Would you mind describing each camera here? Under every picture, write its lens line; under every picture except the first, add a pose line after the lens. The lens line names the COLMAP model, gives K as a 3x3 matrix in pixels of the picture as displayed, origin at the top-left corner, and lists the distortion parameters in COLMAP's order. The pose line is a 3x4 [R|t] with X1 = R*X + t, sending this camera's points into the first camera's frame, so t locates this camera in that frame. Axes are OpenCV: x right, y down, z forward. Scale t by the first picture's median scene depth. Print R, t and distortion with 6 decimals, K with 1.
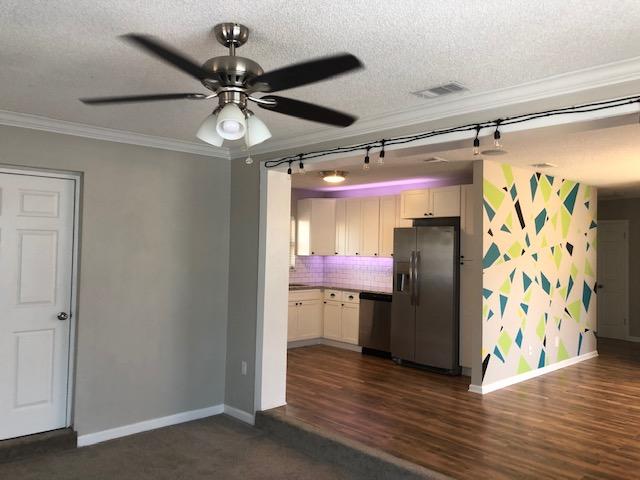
lens RADIAL K [[521.3, 0, 320.0], [0, 521.3, 240.0], [0, 0, 1]] dist [0.016383, -0.011387]
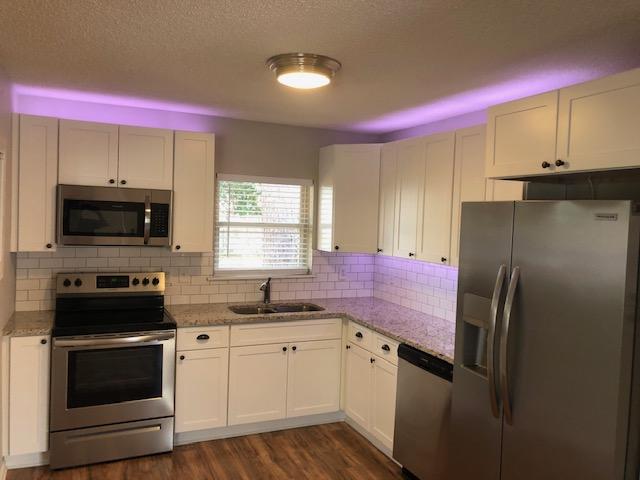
lens RADIAL K [[521.3, 0, 320.0], [0, 521.3, 240.0], [0, 0, 1]] dist [0.016383, -0.011387]
pose [[0.946939, 0.035028, -0.319499, 0.204506], [-0.017847, 0.998241, 0.056545, -0.018534], [0.320918, -0.047843, 0.945898, 0.731149]]
